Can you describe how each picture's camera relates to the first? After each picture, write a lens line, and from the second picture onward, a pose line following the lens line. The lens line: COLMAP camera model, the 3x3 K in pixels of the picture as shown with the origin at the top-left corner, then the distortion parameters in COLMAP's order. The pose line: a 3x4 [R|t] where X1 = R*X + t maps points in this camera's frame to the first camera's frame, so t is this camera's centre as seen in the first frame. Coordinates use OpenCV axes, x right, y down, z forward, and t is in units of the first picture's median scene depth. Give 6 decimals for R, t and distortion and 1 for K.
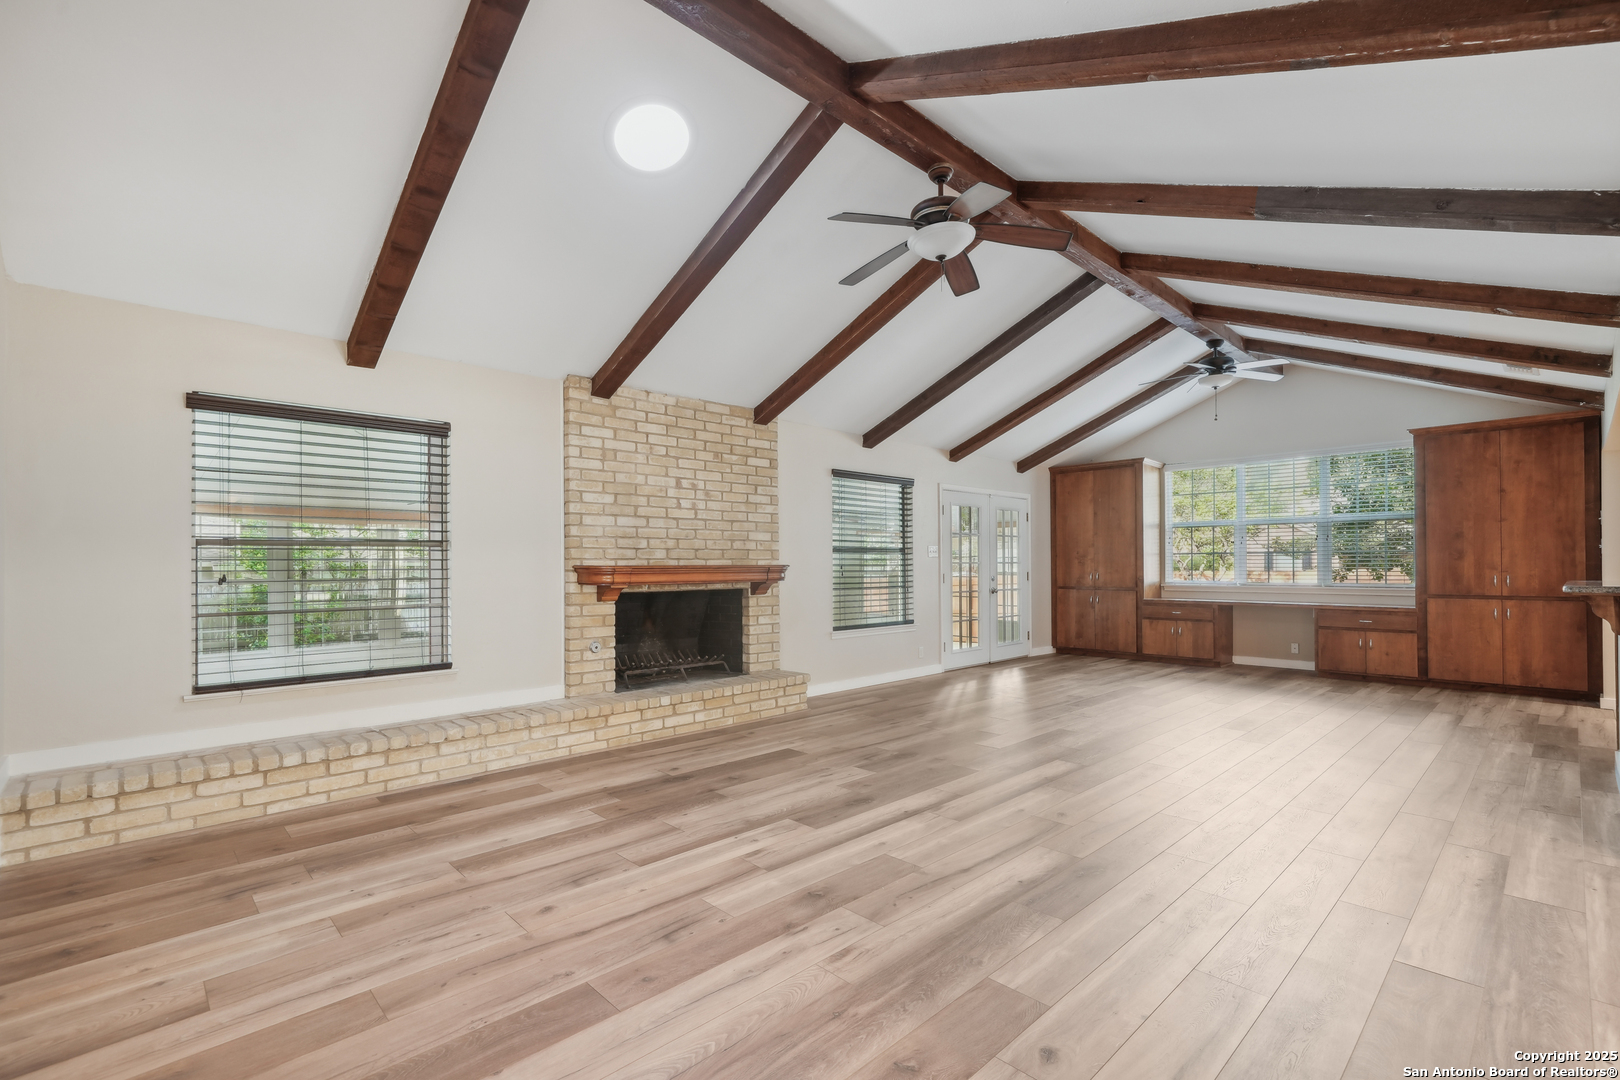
lens RADIAL K [[736.7, 0, 802.9], [0, 736.7, 558.6], [0, 0, 1]] dist [0.012473, 0.000257]
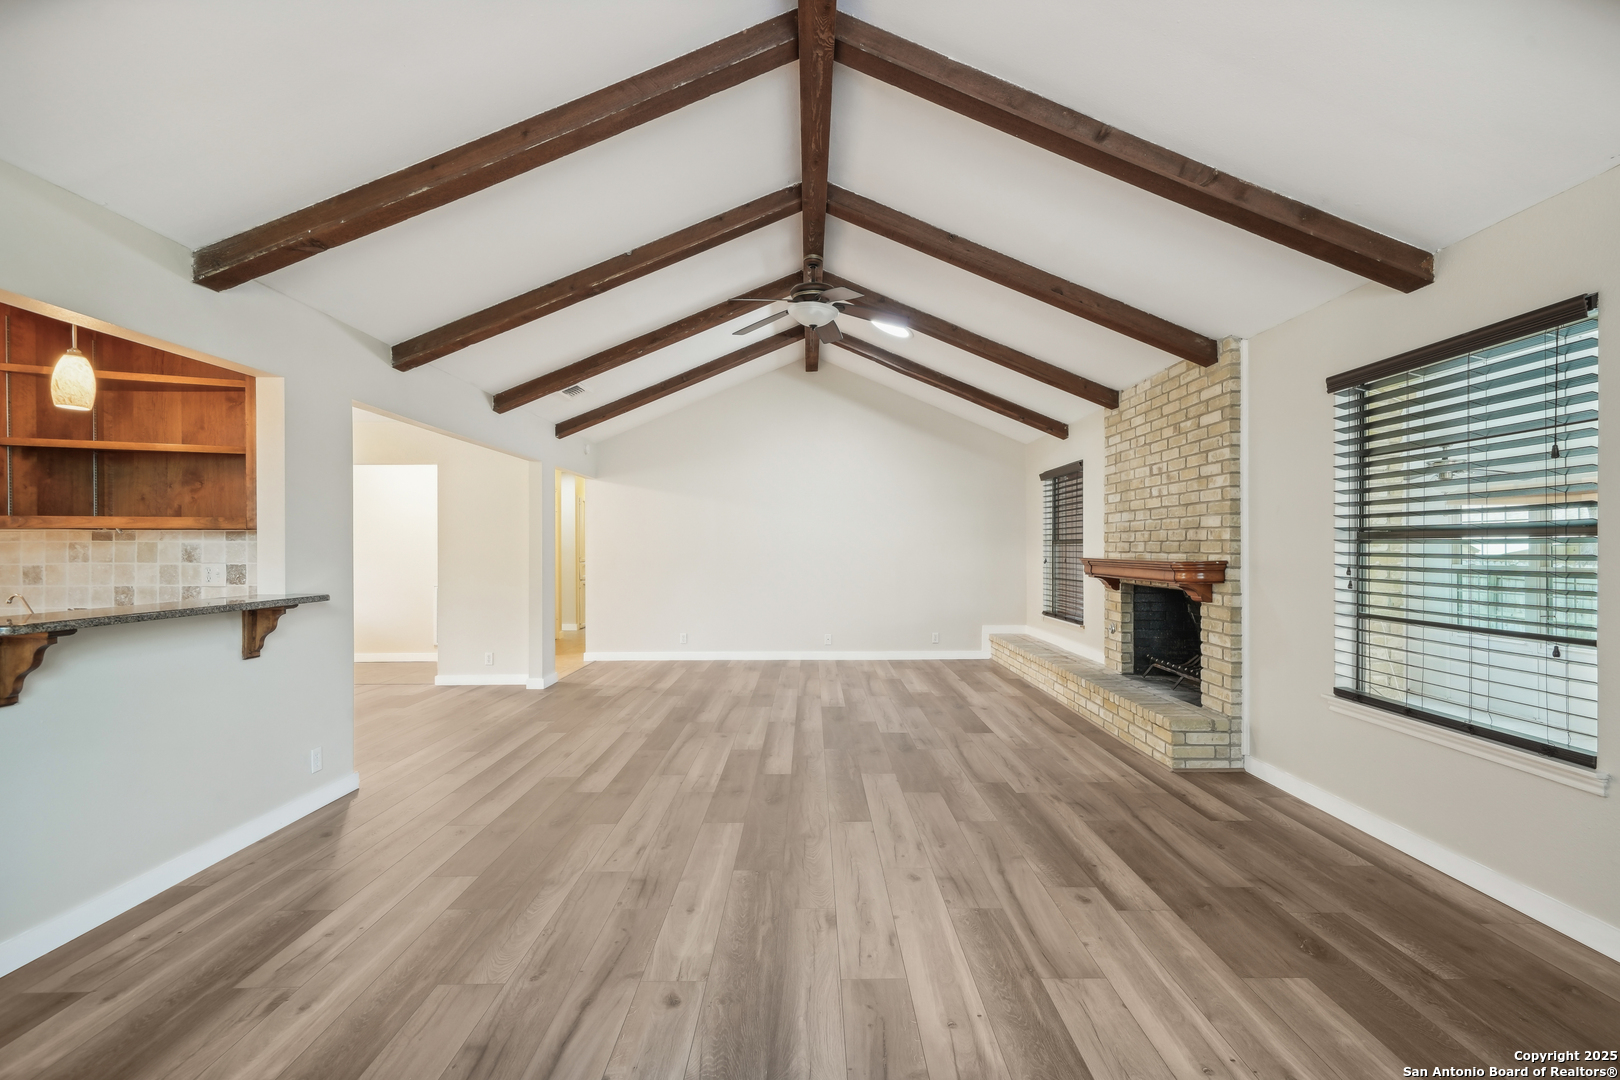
lens RADIAL K [[774.1, 0, 815.6], [0, 774.1, 548.4], [0, 0, 1]] dist [0.012980, -0.000218]
pose [[-0.685481, 0.008644, -0.728040, 0.865549], [0.013565, 0.999908, -0.000900, -0.009841], [0.727965, -0.010493, -0.685534, 1.415480]]
